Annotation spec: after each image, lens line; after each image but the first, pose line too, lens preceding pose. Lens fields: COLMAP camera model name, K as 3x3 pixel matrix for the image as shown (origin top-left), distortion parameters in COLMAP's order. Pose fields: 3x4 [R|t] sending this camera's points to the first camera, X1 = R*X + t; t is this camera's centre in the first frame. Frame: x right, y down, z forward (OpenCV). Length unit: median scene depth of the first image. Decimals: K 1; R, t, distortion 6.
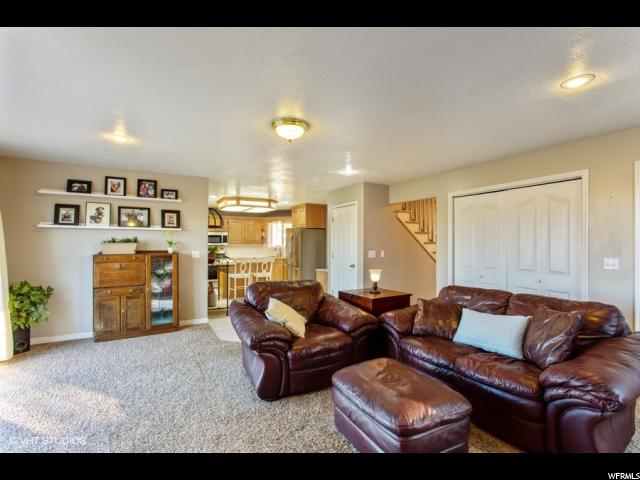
lens RADIAL K [[302.3, 0, 316.4], [0, 302.3, 242.5], [0, 0, 1]] dist [0.001471, 0.000813]
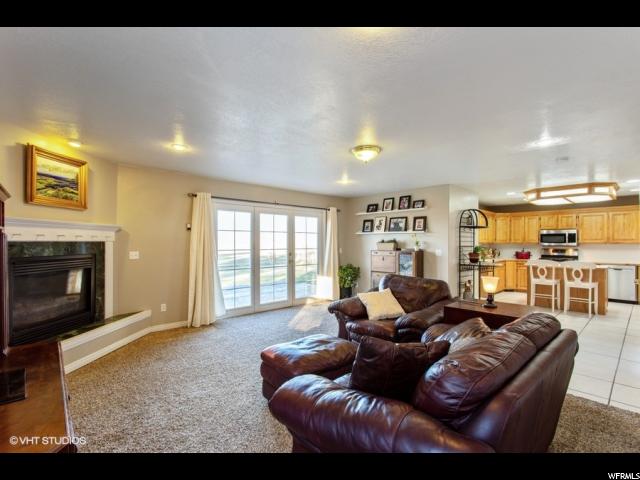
lens RADIAL K [[302.3, 0, 316.4], [0, 302.3, 242.5], [0, 0, 1]] dist [0.001471, 0.000813]
pose [[0.229395, -0.001112, -0.973333, 0.651607], [0.001300, 0.999999, -0.000836, 0.000898], [0.973333, -0.001073, 0.229396, 0.296457]]
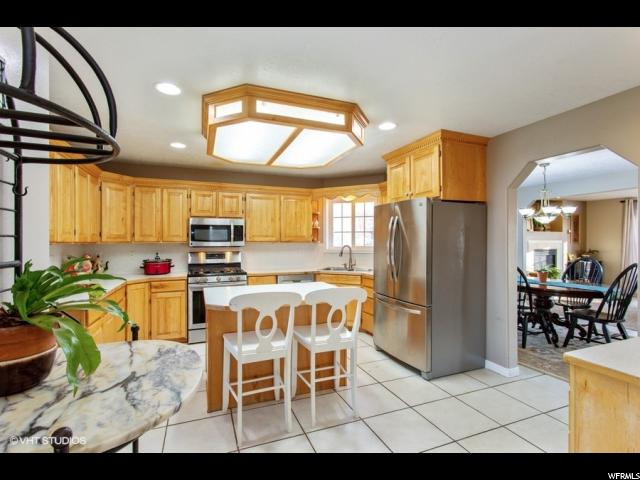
lens RADIAL K [[302.3, 0, 316.4], [0, 302.3, 242.5], [0, 0, 1]] dist [0.001471, 0.000813]
pose [[0.991211, -0.002663, -0.132261, -0.236515], [0.003778, 0.999959, 0.008186, -0.000324], [0.132234, -0.008614, 0.991181, 1.084091]]
